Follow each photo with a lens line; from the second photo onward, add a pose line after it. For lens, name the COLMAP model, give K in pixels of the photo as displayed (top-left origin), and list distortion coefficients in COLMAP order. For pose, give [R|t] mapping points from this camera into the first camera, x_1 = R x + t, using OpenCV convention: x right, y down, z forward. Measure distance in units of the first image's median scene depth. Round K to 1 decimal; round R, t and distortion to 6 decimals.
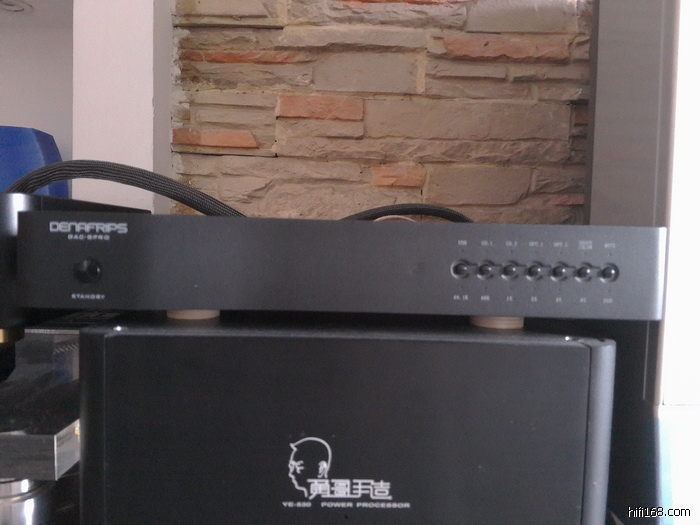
lens RADIAL K [[531.8, 0, 348.1], [0, 531.8, 259.1], [0, 0, 1]] dist [-0.006024, -0.059314]
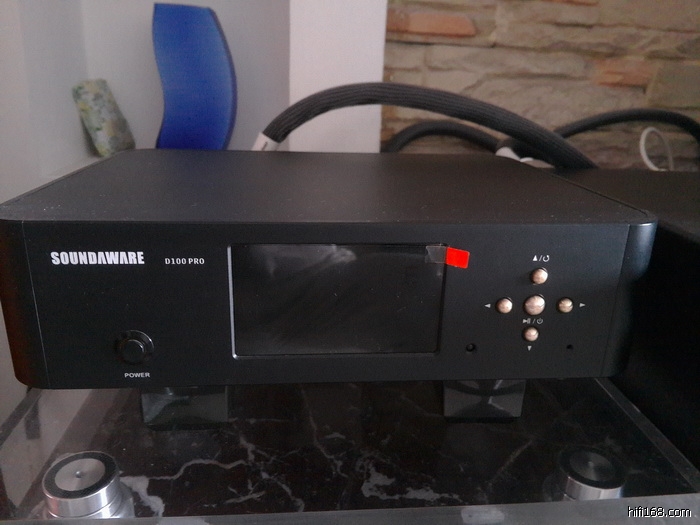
lens RADIAL K [[531.8, 0, 350.5], [0, 531.8, 265.6], [0, 0, 1]] dist [-0.006024, -0.059314]
pose [[0.997447, -0.022389, 0.067804, -0.430053], [0.003017, 0.961939, 0.273248, -0.088796], [-0.071341, -0.272346, 0.959551, 0.112095]]
